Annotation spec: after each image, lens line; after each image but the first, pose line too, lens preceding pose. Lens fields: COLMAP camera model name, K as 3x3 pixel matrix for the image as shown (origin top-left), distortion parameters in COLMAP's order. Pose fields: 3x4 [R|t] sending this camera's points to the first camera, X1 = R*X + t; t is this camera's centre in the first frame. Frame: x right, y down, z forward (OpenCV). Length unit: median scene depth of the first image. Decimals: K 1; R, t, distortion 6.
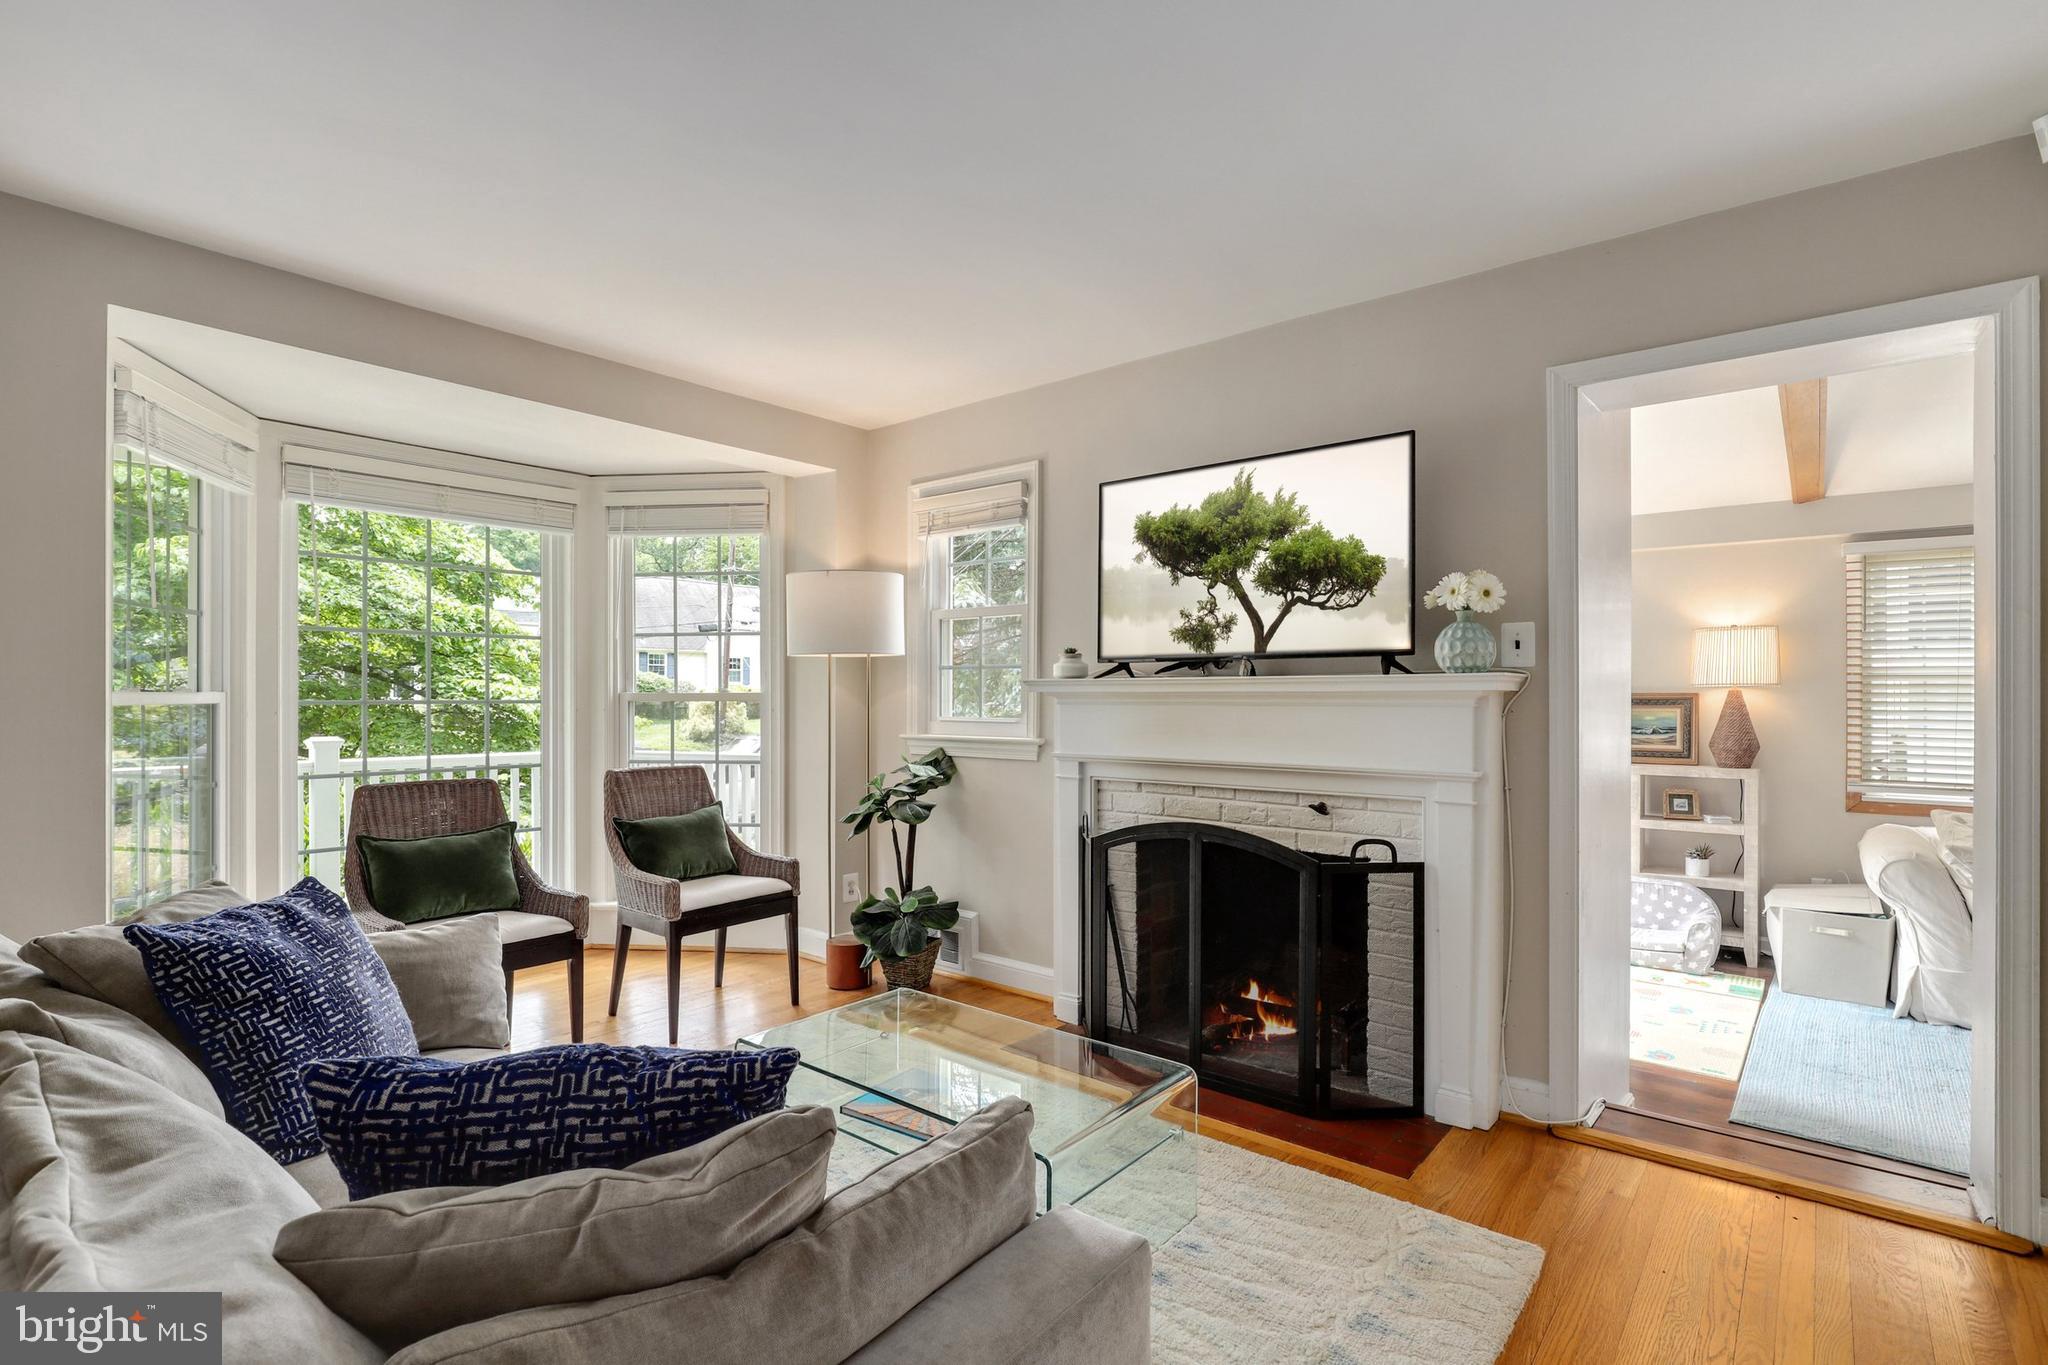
lens RADIAL K [[970.5, 0, 1040.2], [0, 970.5, 693.4], [0, 0, 1]] dist [-0.012198, 0.001992]
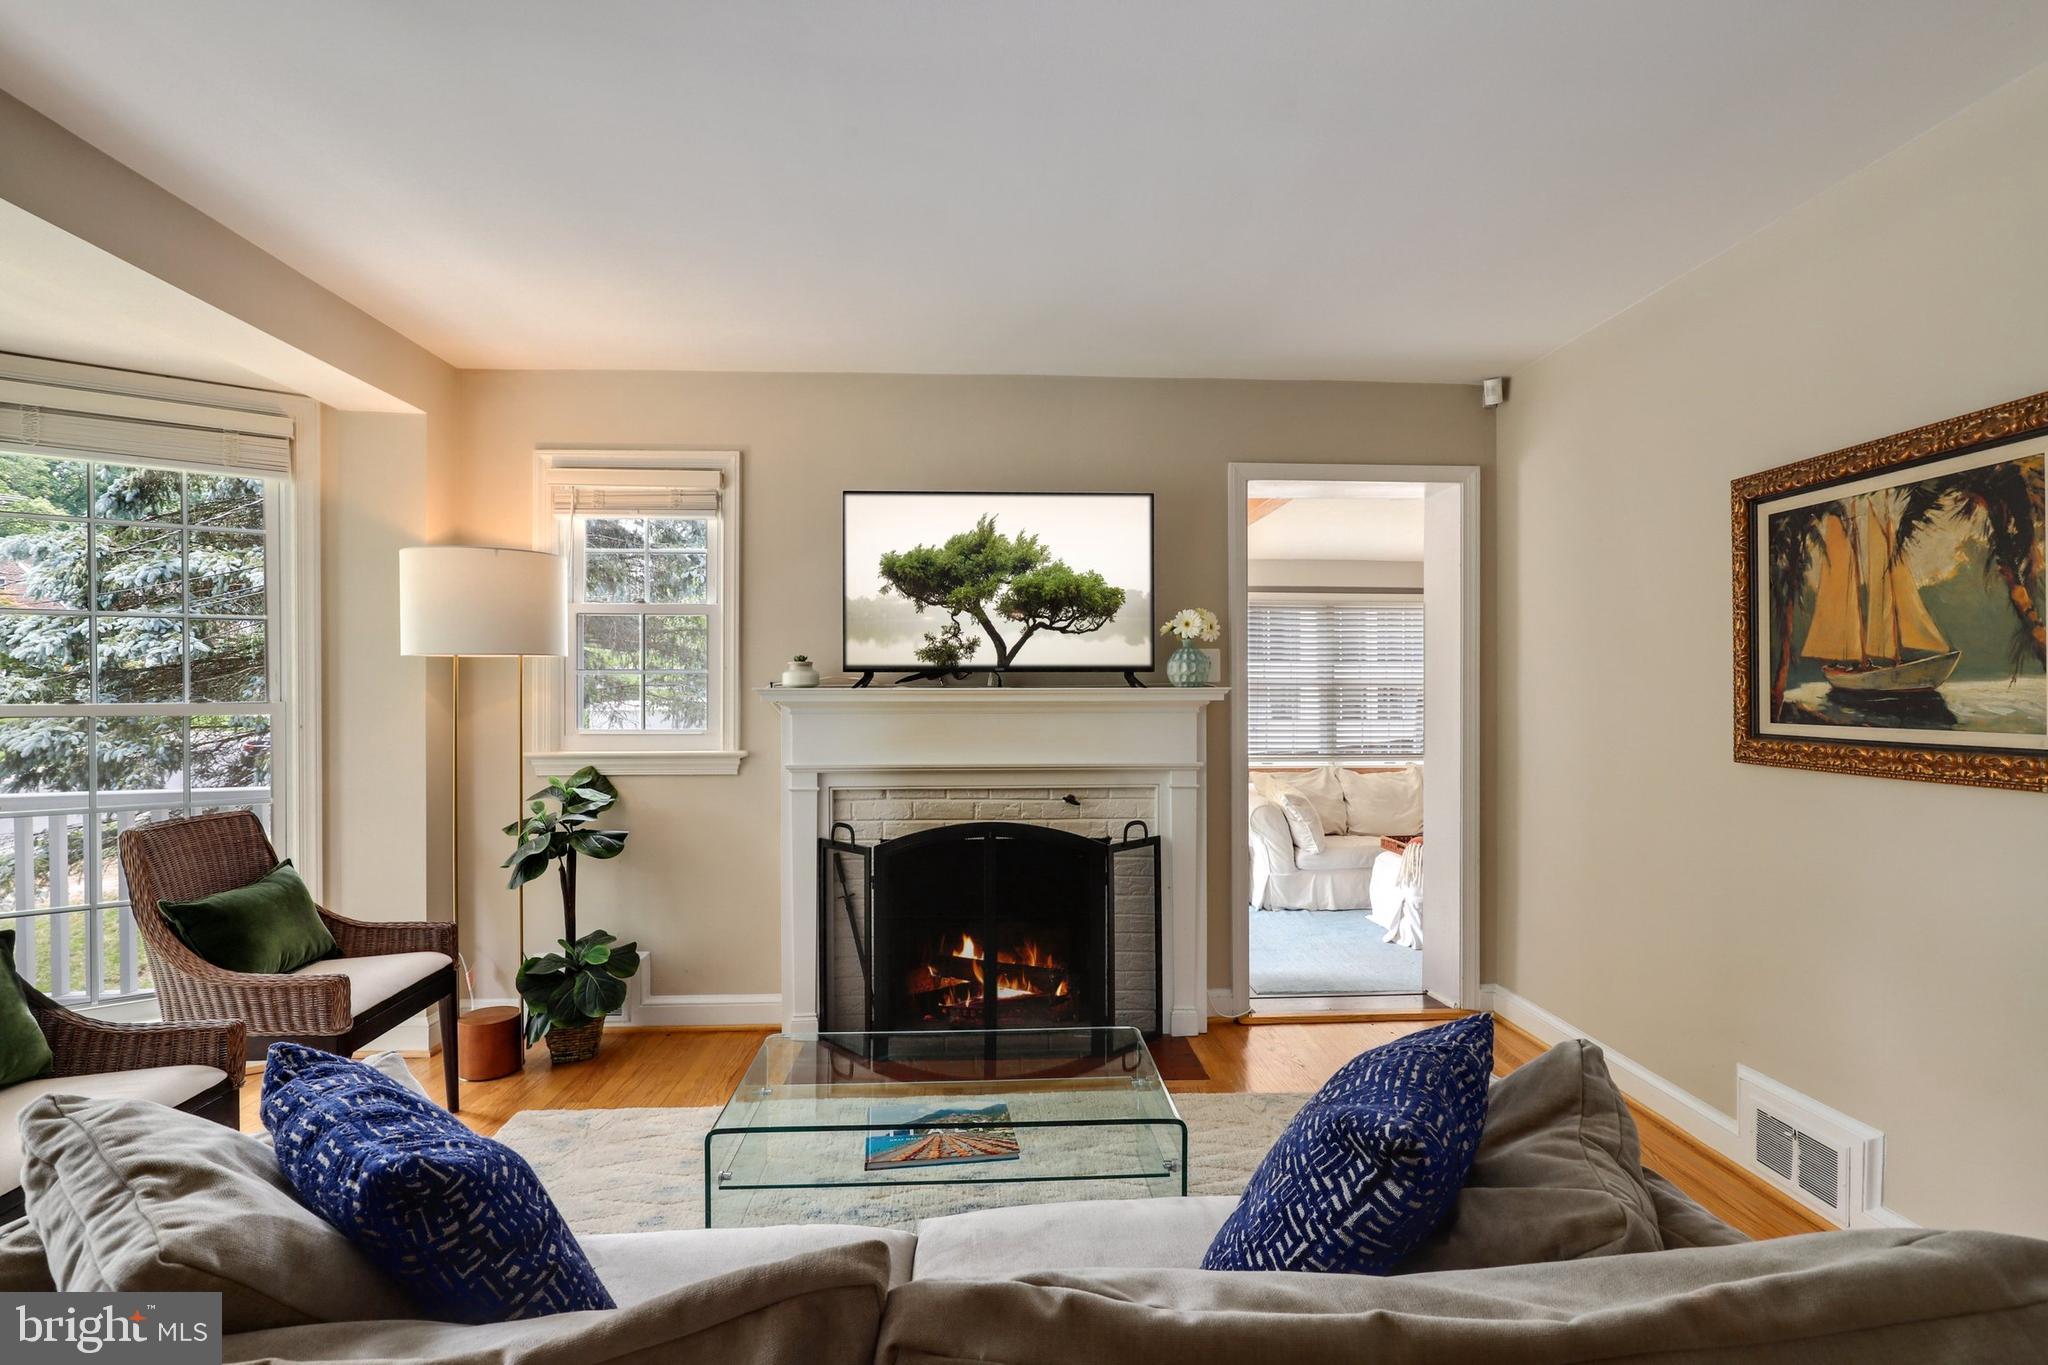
lens RADIAL K [[944.8, 0, 1039.2], [0, 944.8, 696.4], [0, 0, 1]] dist [-0.003518, -0.000131]
pose [[0.744484, -0.004556, 0.667625, -0.392009], [0.000839, 0.999982, 0.005889, -0.010968], [-0.667640, -0.003824, 0.744475, 0.132723]]
